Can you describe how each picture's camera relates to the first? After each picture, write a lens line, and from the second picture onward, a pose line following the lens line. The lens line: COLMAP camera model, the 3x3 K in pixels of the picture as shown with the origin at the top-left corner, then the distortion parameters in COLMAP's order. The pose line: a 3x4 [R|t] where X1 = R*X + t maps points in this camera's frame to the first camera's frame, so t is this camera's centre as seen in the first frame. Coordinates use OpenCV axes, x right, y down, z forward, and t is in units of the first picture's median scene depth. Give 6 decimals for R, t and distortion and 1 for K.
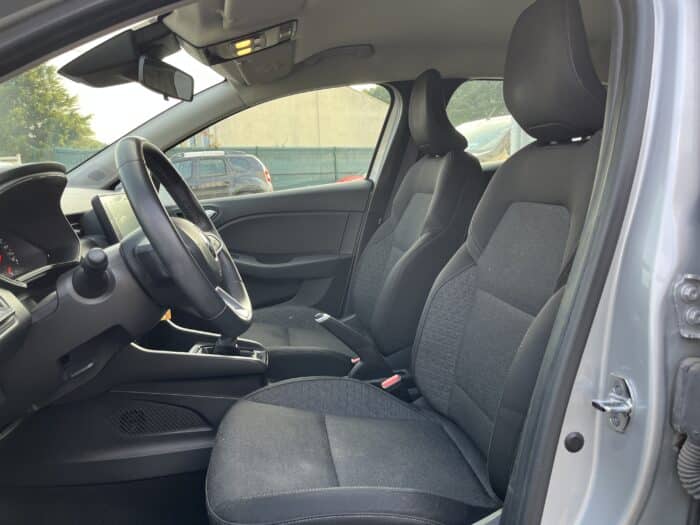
lens RADIAL K [[513.6, 0, 350.0], [0, 513.6, 262.5], [0, 0, 1]] dist [0.061338, -0.105494]
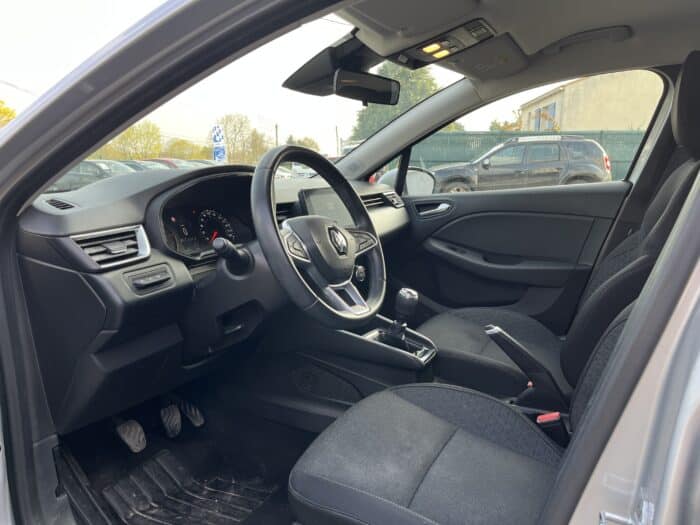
lens RADIAL K [[513.6, 0, 350.0], [0, 513.6, 262.5], [0, 0, 1]] dist [0.061338, -0.105494]
pose [[0.821333, 0.139960, -0.553014, 0.243254], [-0.124665, 0.990040, 0.065414, -0.045543], [0.556661, 0.015215, 0.830600, 0.066324]]
